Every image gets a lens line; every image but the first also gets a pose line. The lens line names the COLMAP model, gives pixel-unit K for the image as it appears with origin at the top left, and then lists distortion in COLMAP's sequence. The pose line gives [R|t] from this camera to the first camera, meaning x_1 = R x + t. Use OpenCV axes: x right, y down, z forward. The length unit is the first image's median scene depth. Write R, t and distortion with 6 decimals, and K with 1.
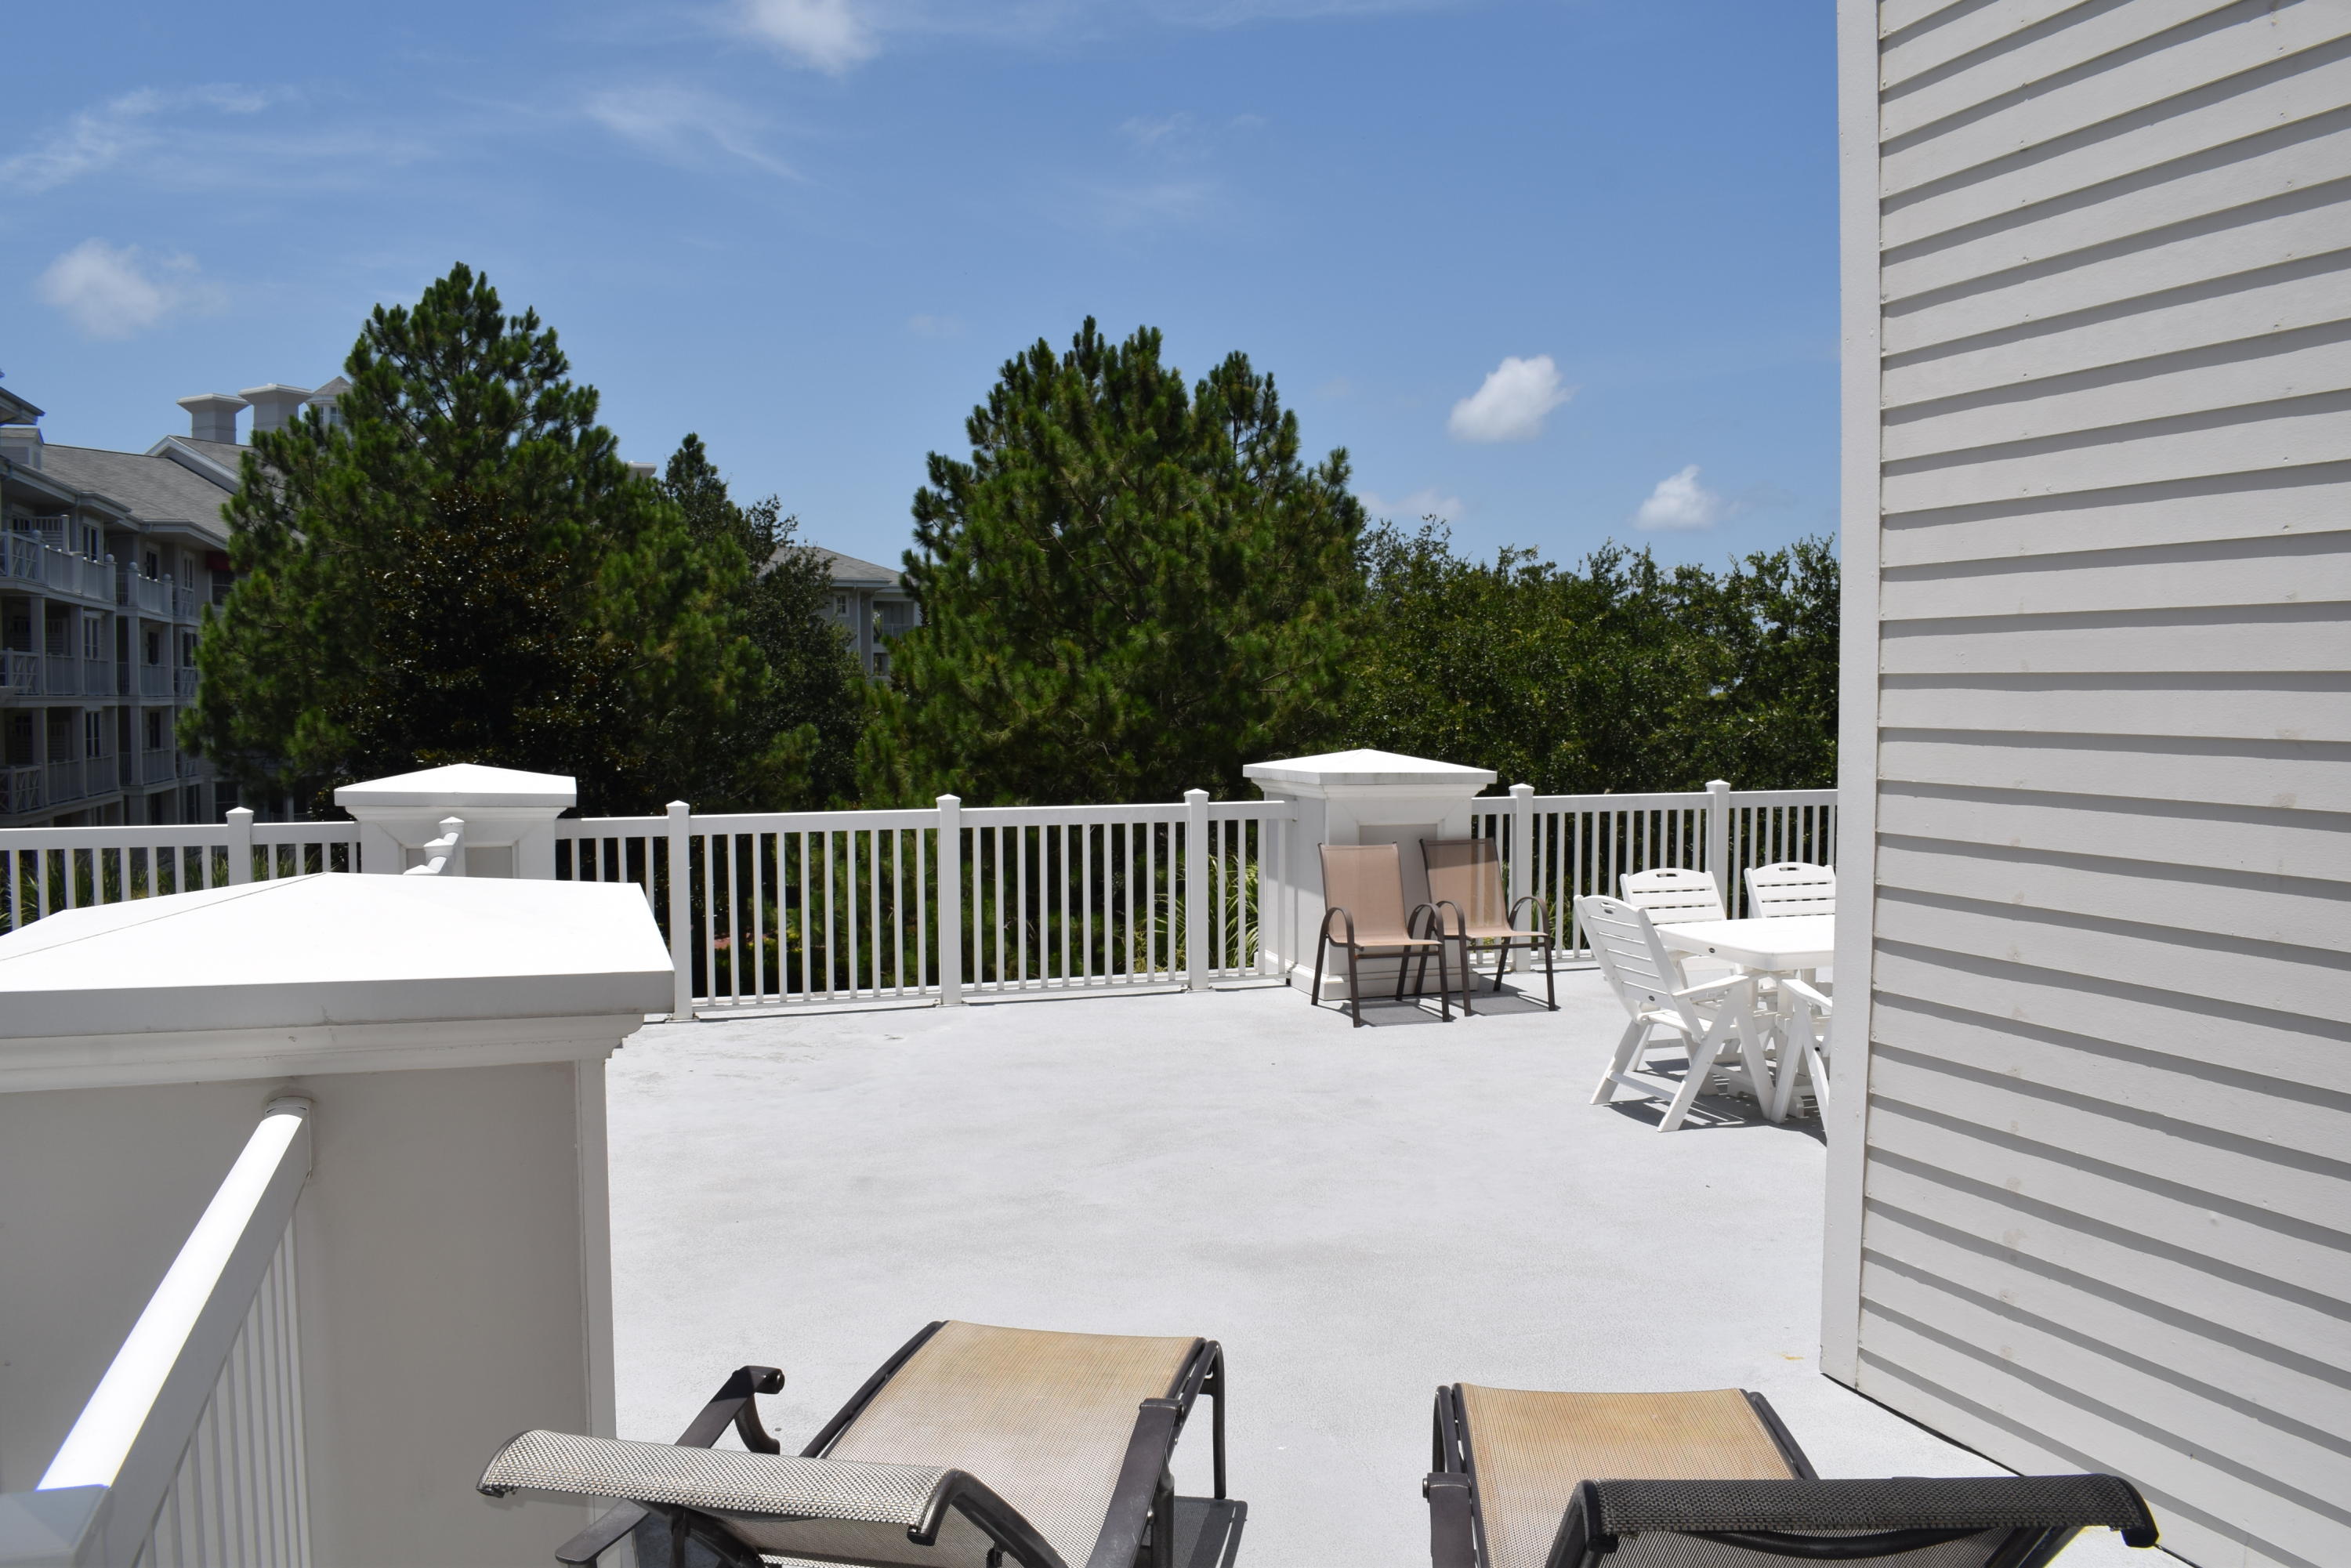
lens RADIAL K [[1833.4, 0, 1179.4], [0, 1833.4, 779.5], [0, 0, 1]] dist [-0.098868, 0.017207]
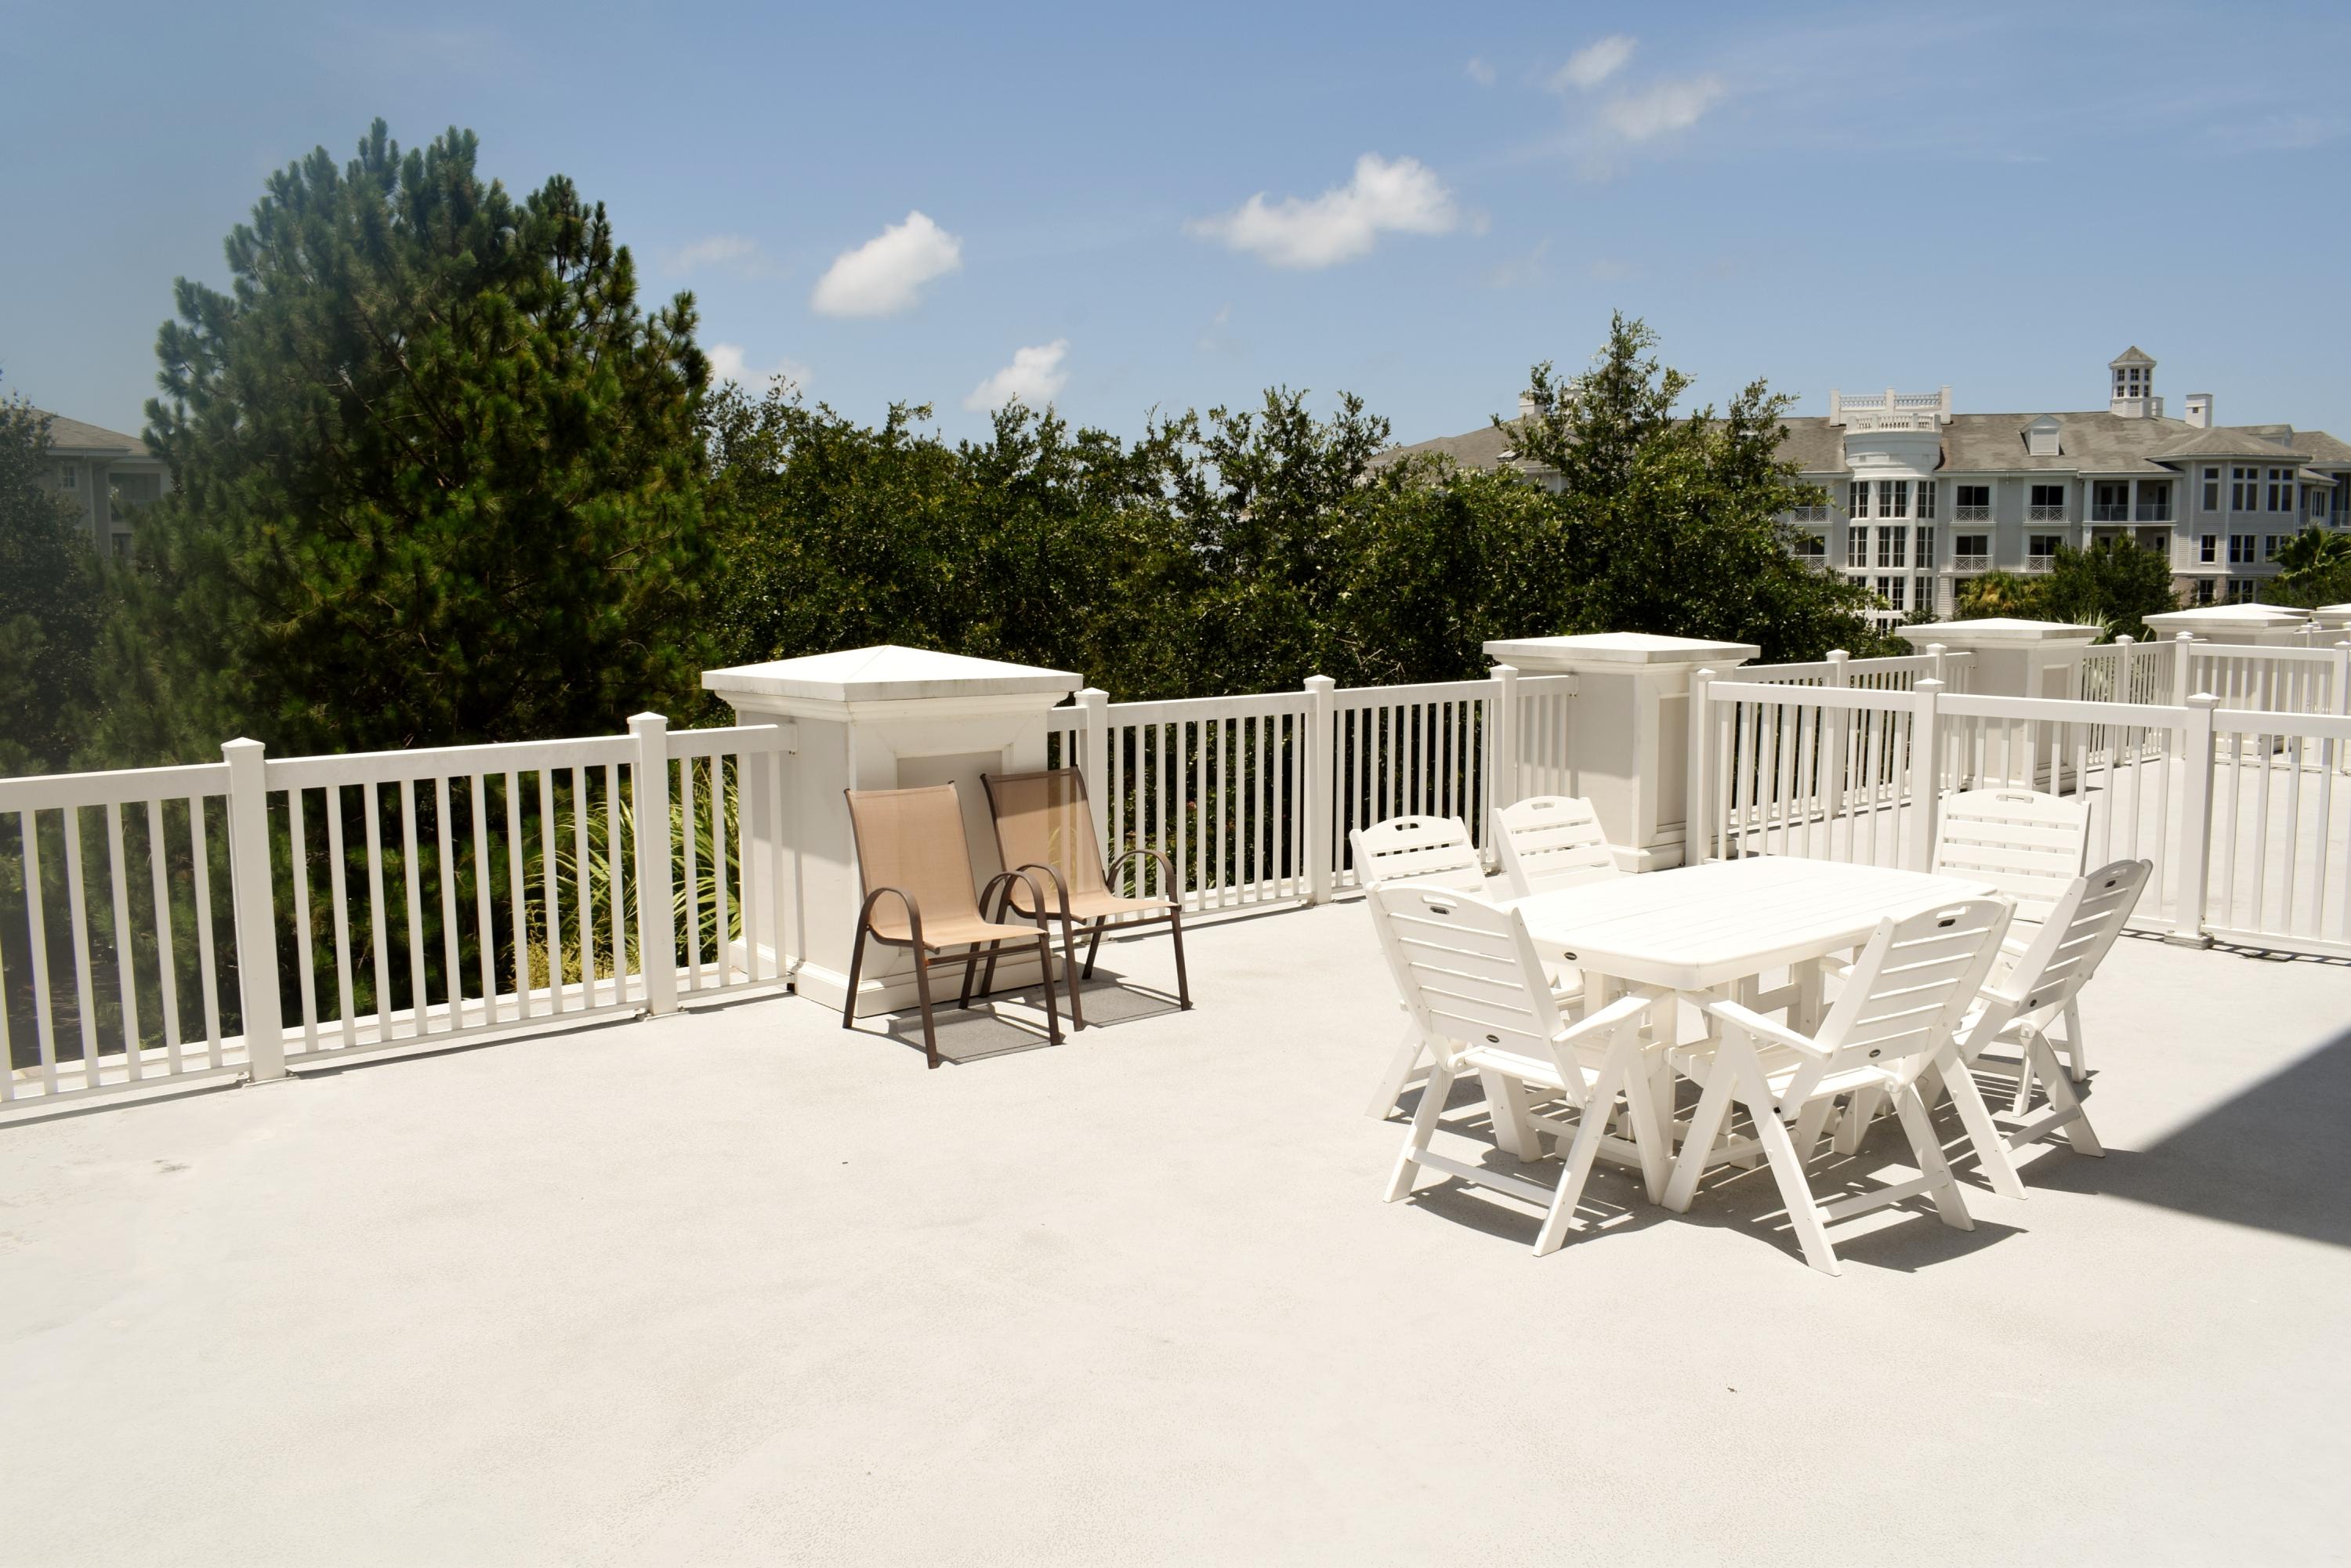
lens RADIAL K [[1818.9, 0, 1177.0], [0, 1818.9, 747.5], [0, 0, 1]] dist [-0.084181, 0.008994]
pose [[0.930571, -0.038498, 0.364082, -0.020260], [0.020360, 0.998359, 0.053528, -0.005134], [-0.365545, -0.042399, 0.929827, 0.130402]]
